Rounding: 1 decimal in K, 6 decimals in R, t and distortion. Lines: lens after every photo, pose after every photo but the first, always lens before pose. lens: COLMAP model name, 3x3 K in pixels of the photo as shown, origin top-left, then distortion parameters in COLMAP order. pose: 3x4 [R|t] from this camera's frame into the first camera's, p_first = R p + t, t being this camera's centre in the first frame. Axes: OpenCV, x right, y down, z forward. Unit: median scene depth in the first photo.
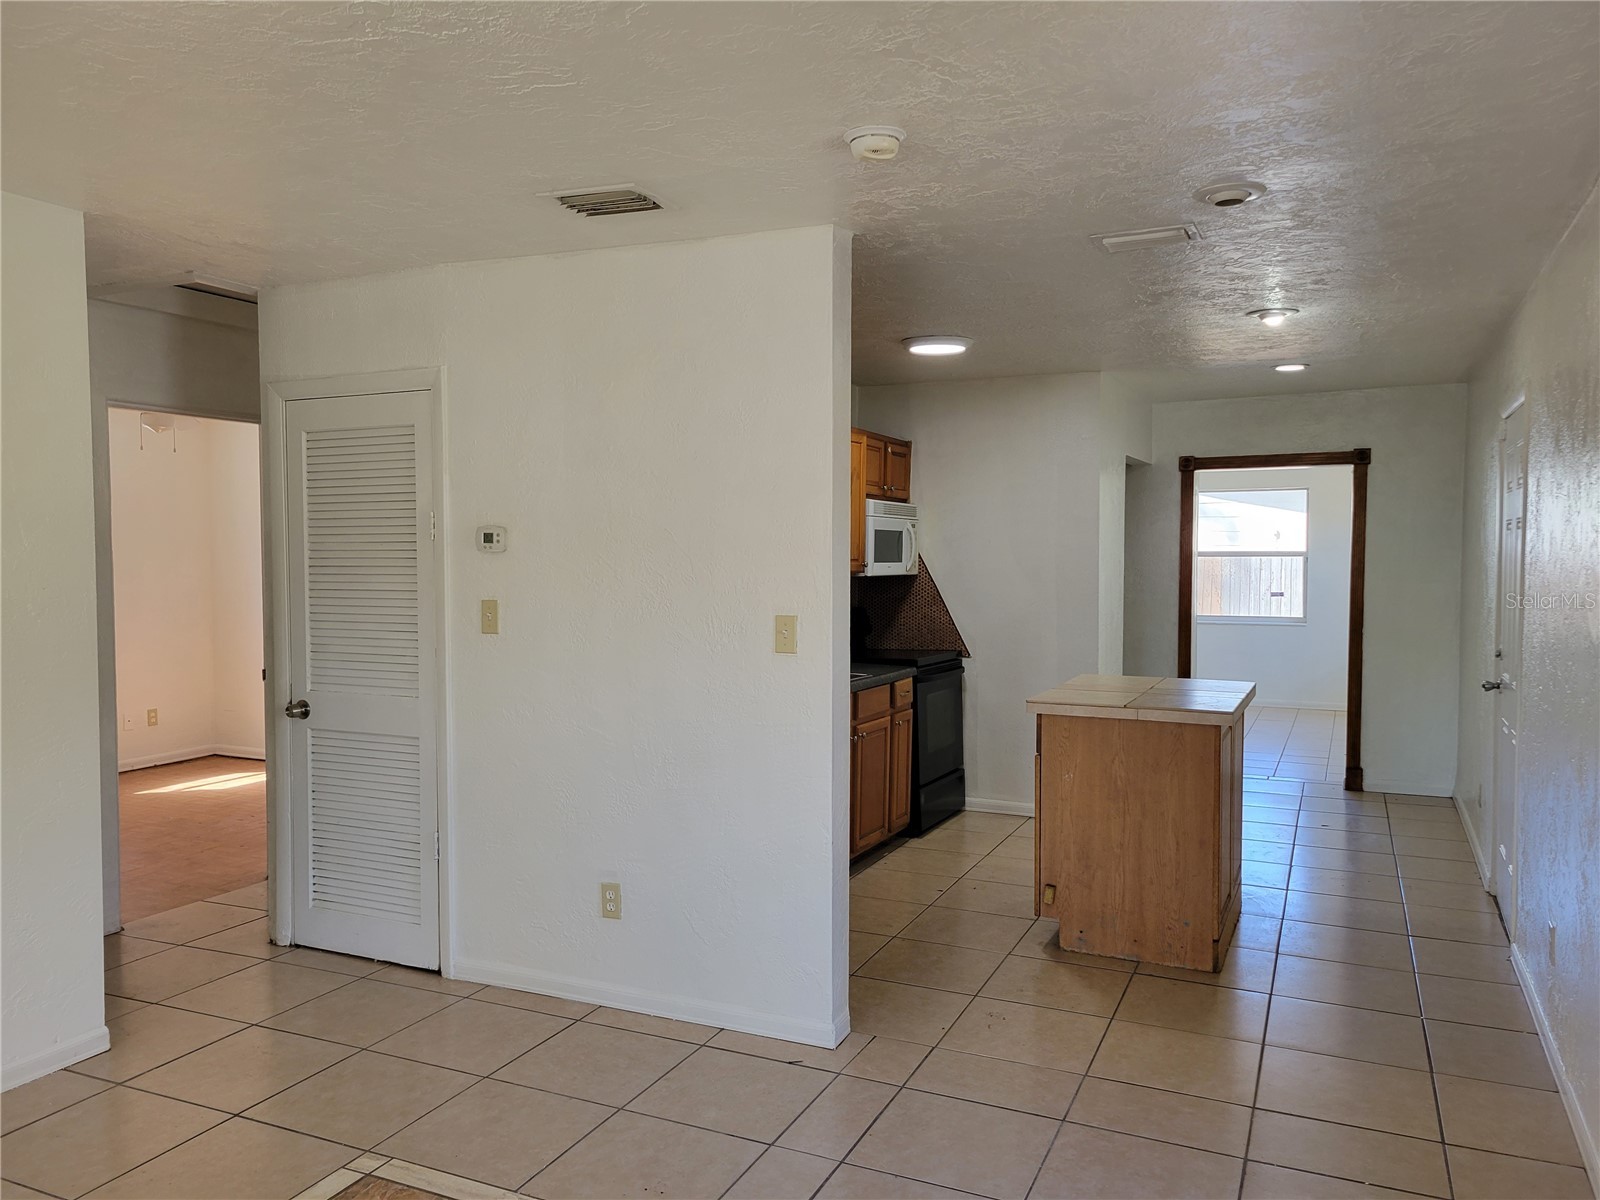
lens RADIAL K [[1200.8, 0, 793.0], [0, 1200.8, 600.9], [0, 0, 1]] dist [0.048225, -0.021546]
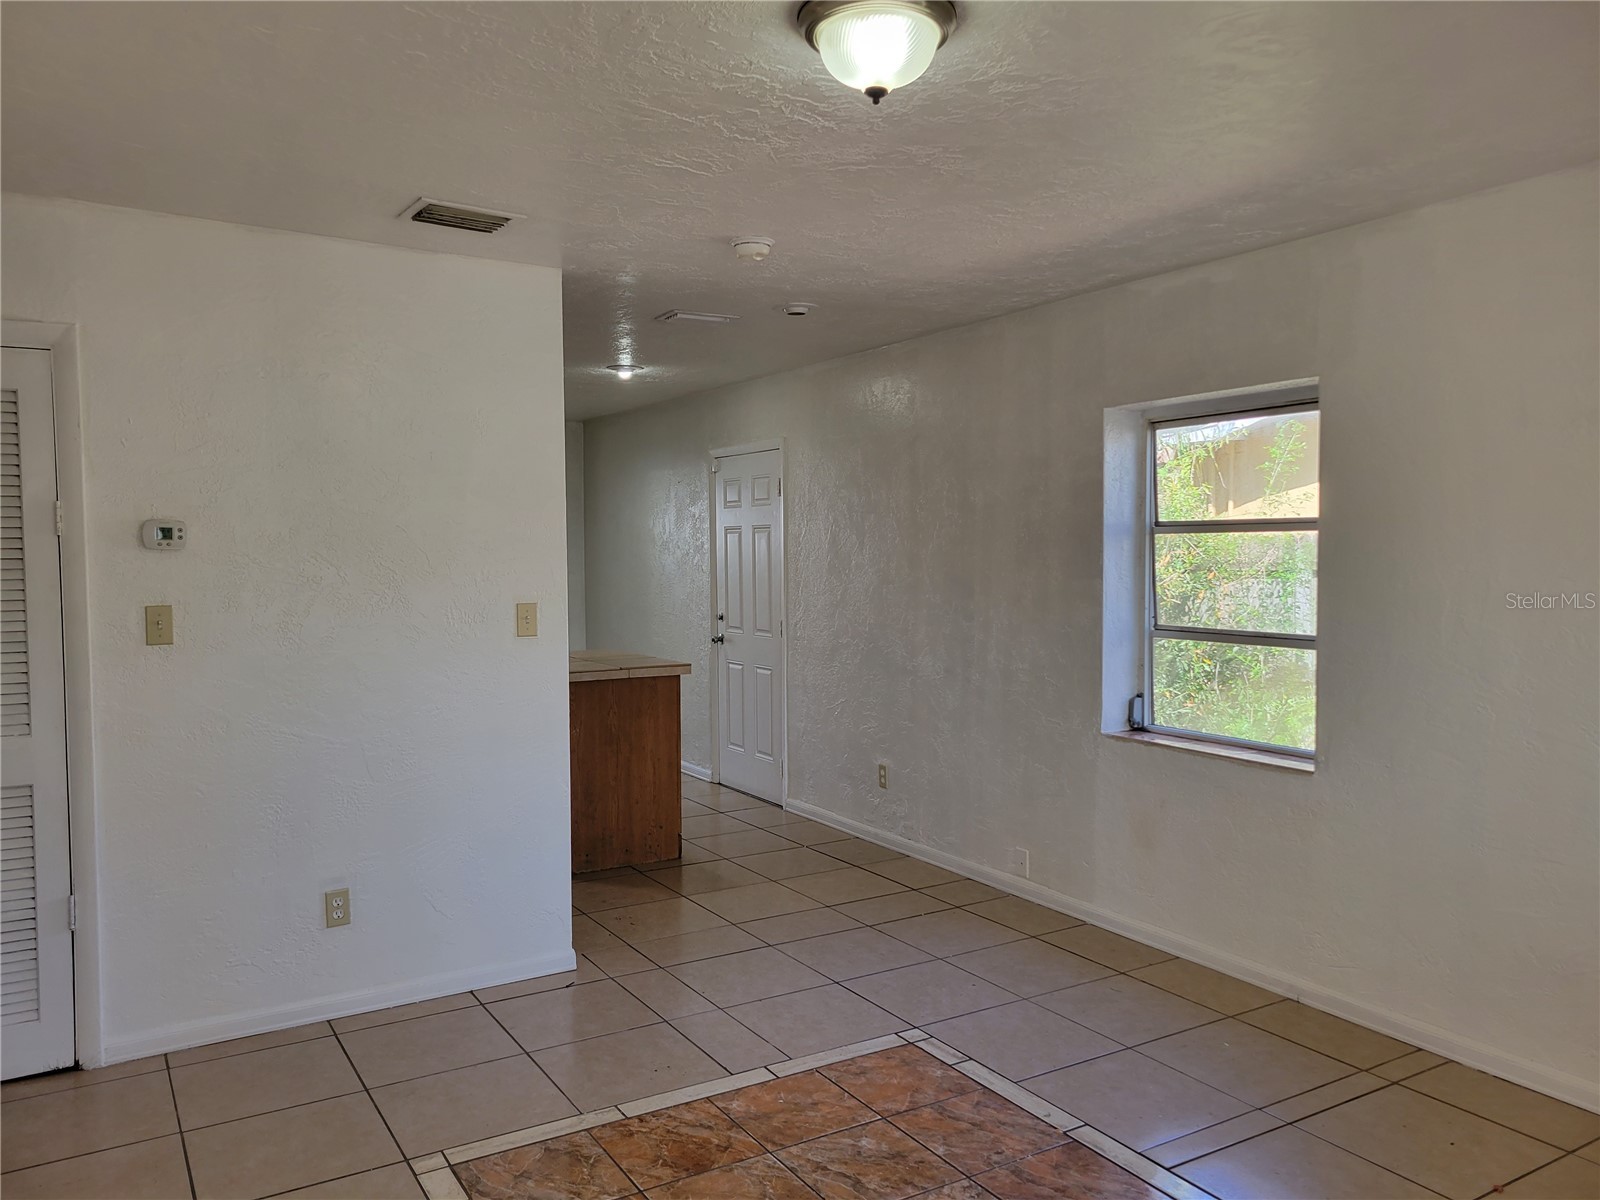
lens RADIAL K [[1200.8, 0, 798.9], [0, 1200.8, 598.5], [0, 0, 1]] dist [0.048225, -0.021546]
pose [[0.559577, -0.039489, 0.827837, -0.720418], [0.044687, 0.998849, 0.017440, -0.000464], [-0.827573, 0.027234, 0.560698, 0.135095]]
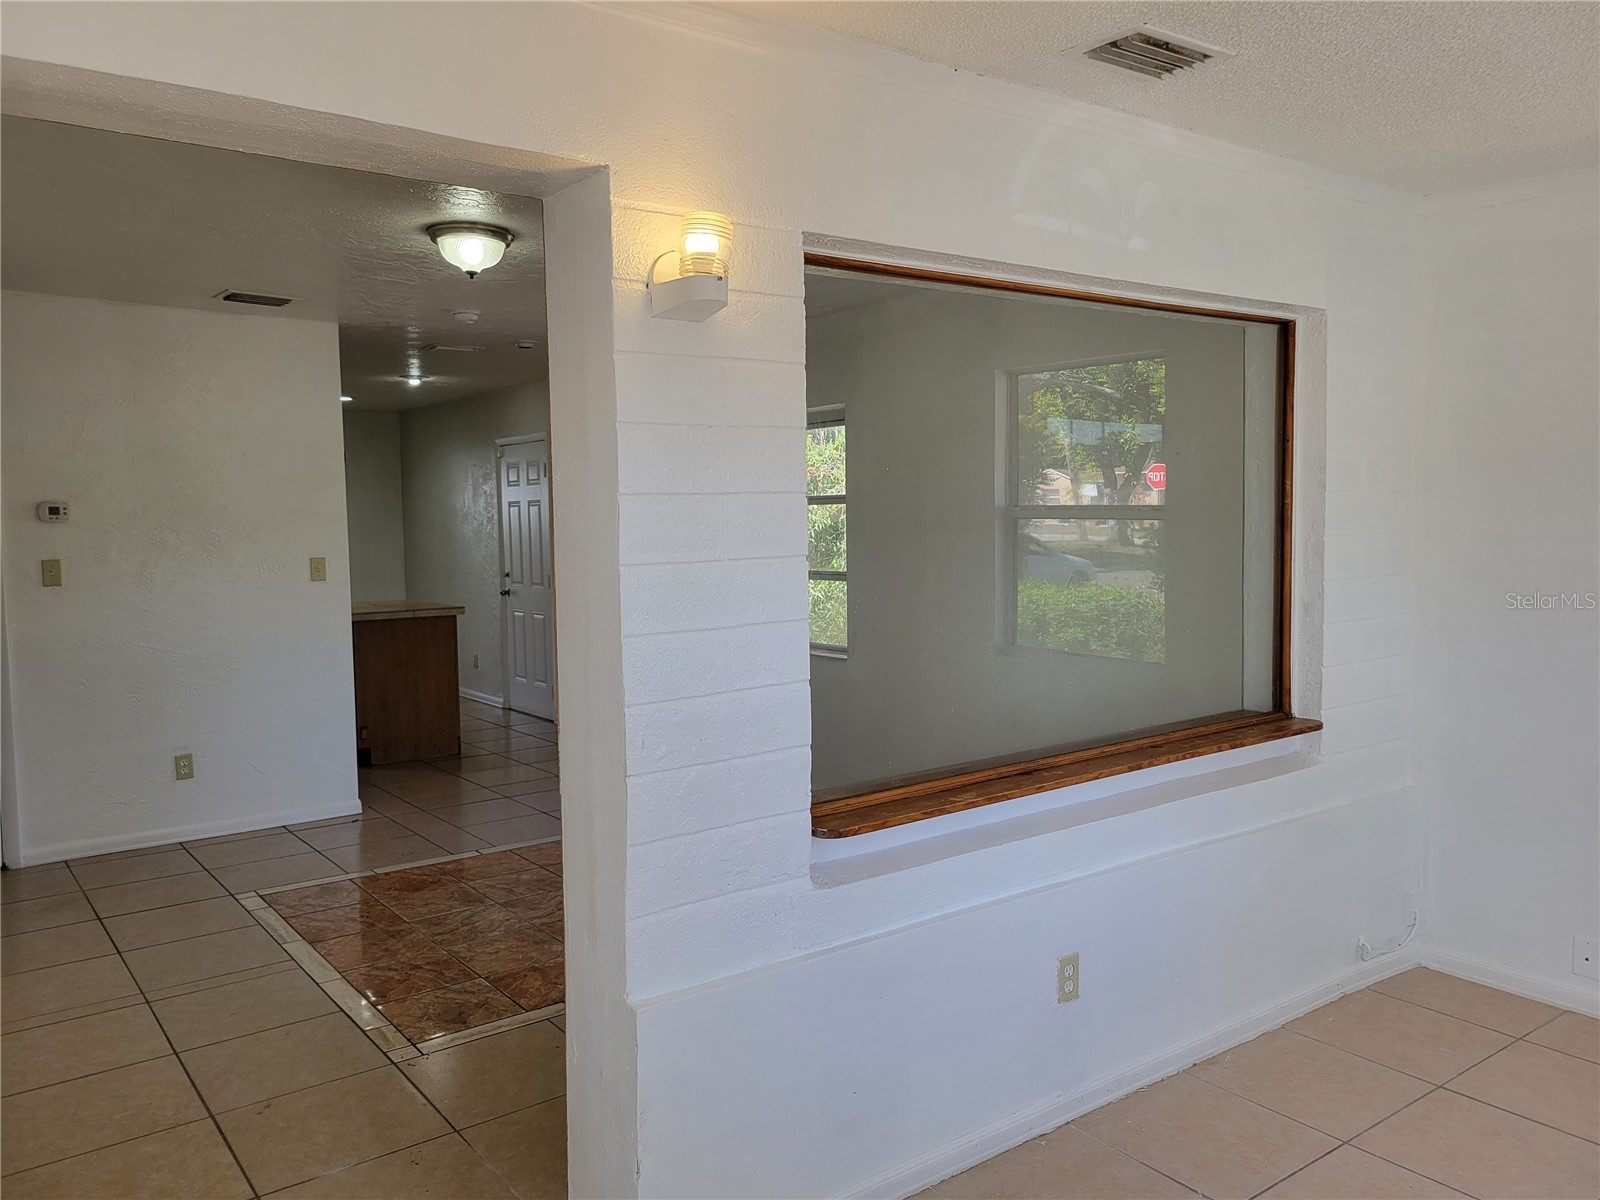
lens RADIAL K [[1200.8, 0, 796.2], [0, 1200.8, 598.6], [0, 0, 1]] dist [0.048225, -0.021546]
pose [[0.472829, -0.067626, 0.878555, -1.023715], [0.056506, 0.997325, 0.046357, 0.025364], [-0.879341, 0.027724, 0.475386, -0.308969]]
